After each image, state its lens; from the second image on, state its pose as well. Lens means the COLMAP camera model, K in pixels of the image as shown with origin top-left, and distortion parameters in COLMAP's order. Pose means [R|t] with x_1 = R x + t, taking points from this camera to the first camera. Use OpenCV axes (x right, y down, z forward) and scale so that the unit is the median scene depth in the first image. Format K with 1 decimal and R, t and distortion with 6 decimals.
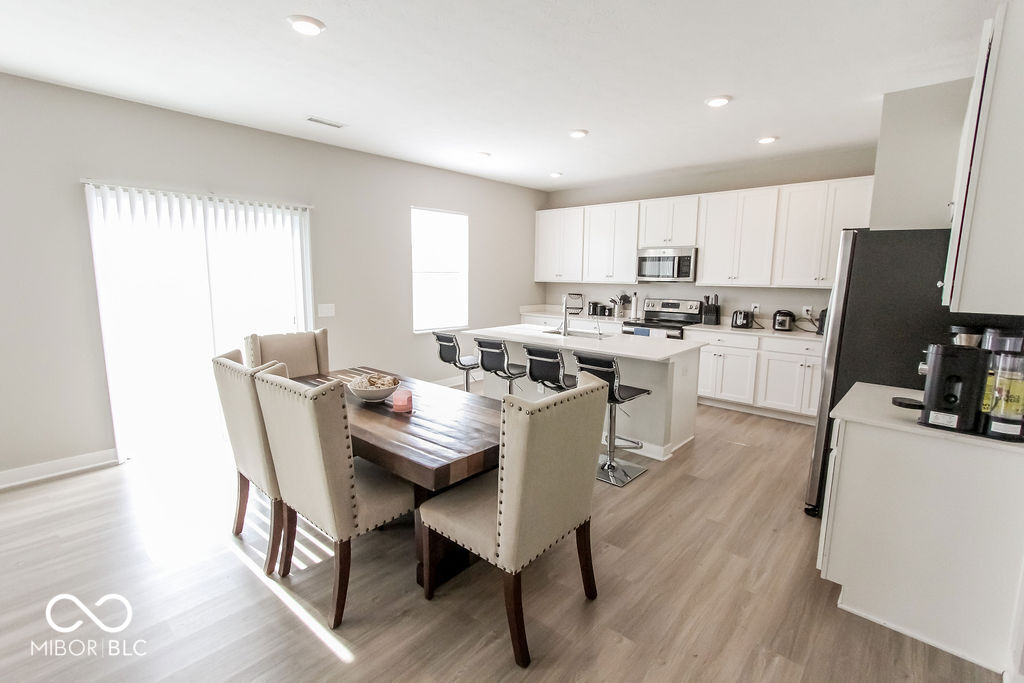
lens RADIAL K [[466.9, 0, 510.3], [0, 466.9, 342.2], [0, 0, 1]] dist [-0.001184, 0.001212]
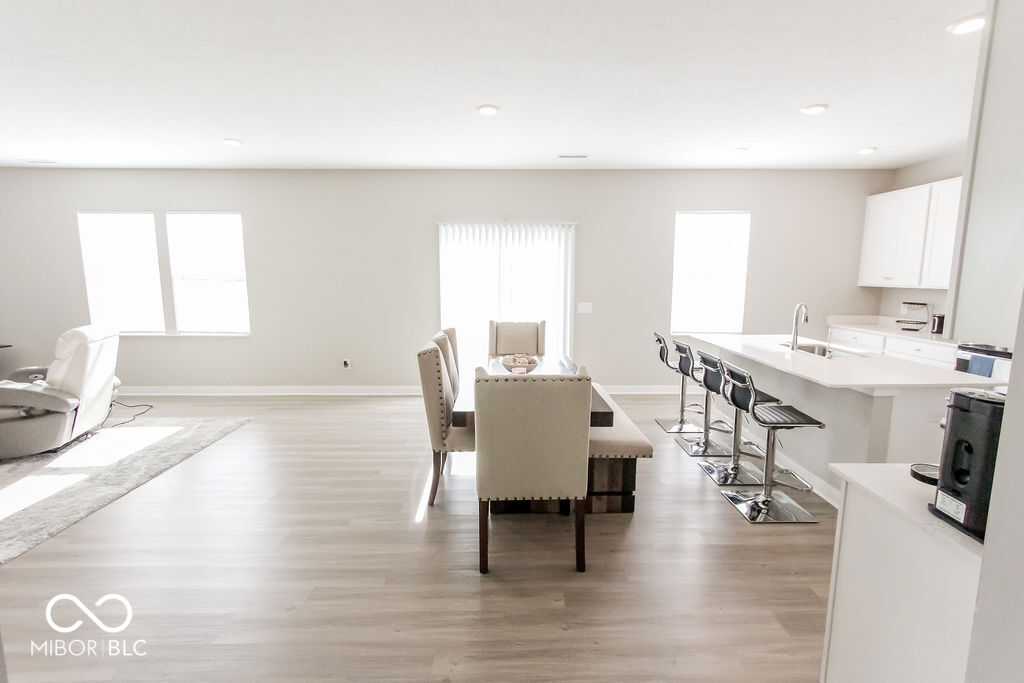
lens RADIAL K [[466.9, 0, 504.3], [0, 466.9, 339.2], [0, 0, 1]] dist [-0.001184, 0.001212]
pose [[0.674430, 0.094966, -0.732206, 0.380664], [-0.101918, 0.994175, 0.035067, -0.009276], [0.731270, 0.050975, 0.680180, 0.039616]]
